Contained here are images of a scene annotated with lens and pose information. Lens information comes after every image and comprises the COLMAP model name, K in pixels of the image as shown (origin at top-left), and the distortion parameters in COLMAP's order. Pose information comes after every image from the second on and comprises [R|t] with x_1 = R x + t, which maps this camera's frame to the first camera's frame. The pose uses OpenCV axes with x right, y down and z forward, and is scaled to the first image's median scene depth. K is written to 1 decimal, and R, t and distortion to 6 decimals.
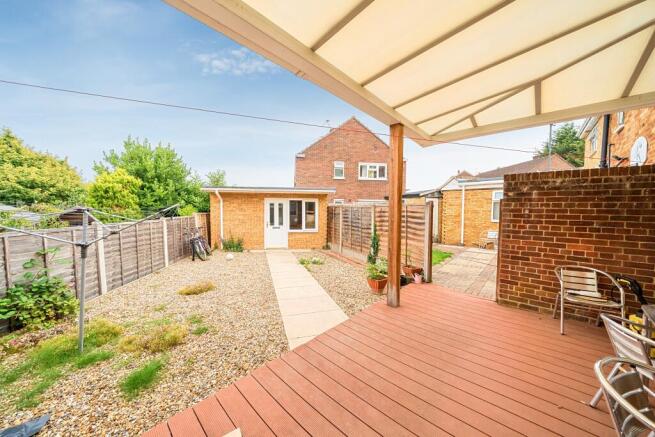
lens RADIAL K [[222.9, 0, 326.3], [0, 222.9, 217.3], [0, 0, 1]] dist [-0.000277, -0.000027]
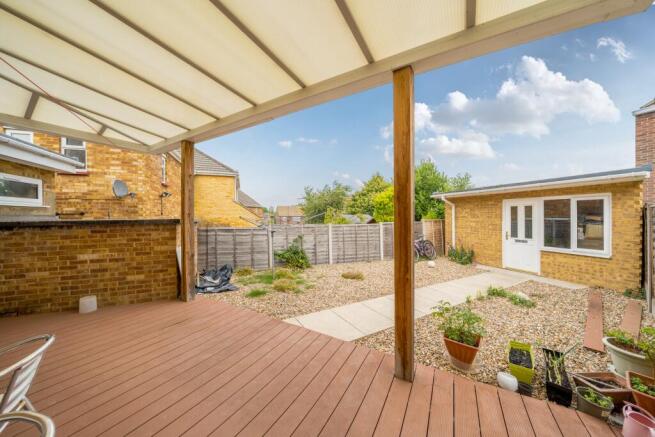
lens RADIAL K [[222.9, 0, 326.3], [0, 222.9, 217.3], [0, 0, 1]] dist [-0.000277, -0.000027]
pose [[0.230267, -0.003072, -0.973123, 0.317556], [-0.026073, 0.999617, -0.009325, -0.005480], [0.972778, 0.027520, 0.230098, 0.244859]]
